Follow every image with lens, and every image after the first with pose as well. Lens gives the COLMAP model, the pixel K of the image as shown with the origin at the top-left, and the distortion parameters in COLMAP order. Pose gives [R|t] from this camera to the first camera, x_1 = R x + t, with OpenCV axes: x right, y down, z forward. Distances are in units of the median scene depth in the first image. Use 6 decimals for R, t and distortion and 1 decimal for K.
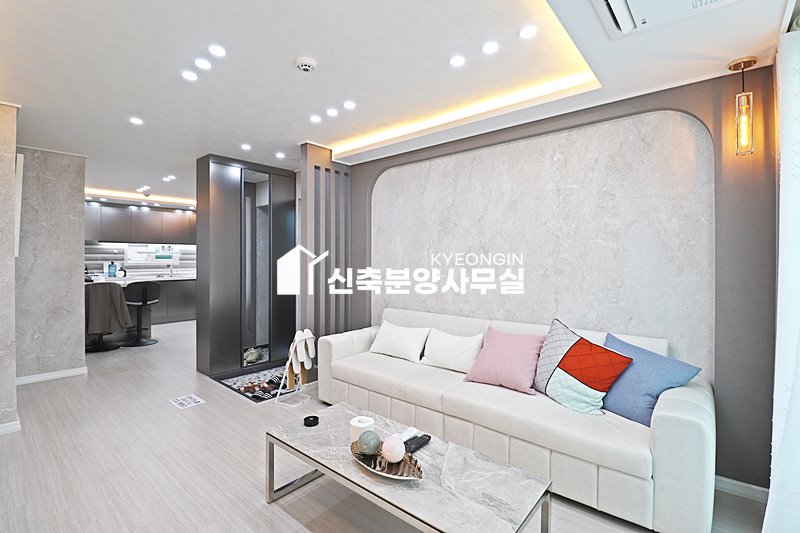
lens RADIAL K [[367.6, 0, 399.8], [0, 367.6, 258.2], [0, 0, 1]] dist [-0.001186, -0.013993]
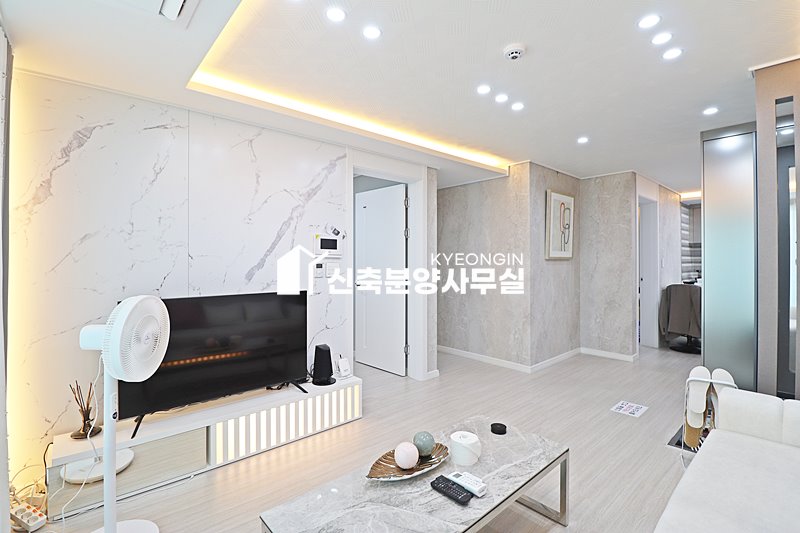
lens RADIAL K [[367.6, 0, 399.8], [0, 367.6, 258.2], [0, 0, 1]] dist [-0.001186, -0.013993]
pose [[-0.134414, -0.008229, -0.990891, 0.519106], [-0.004189, 0.999961, -0.007736, 0.007307], [0.990916, 0.003111, -0.134443, 0.610452]]
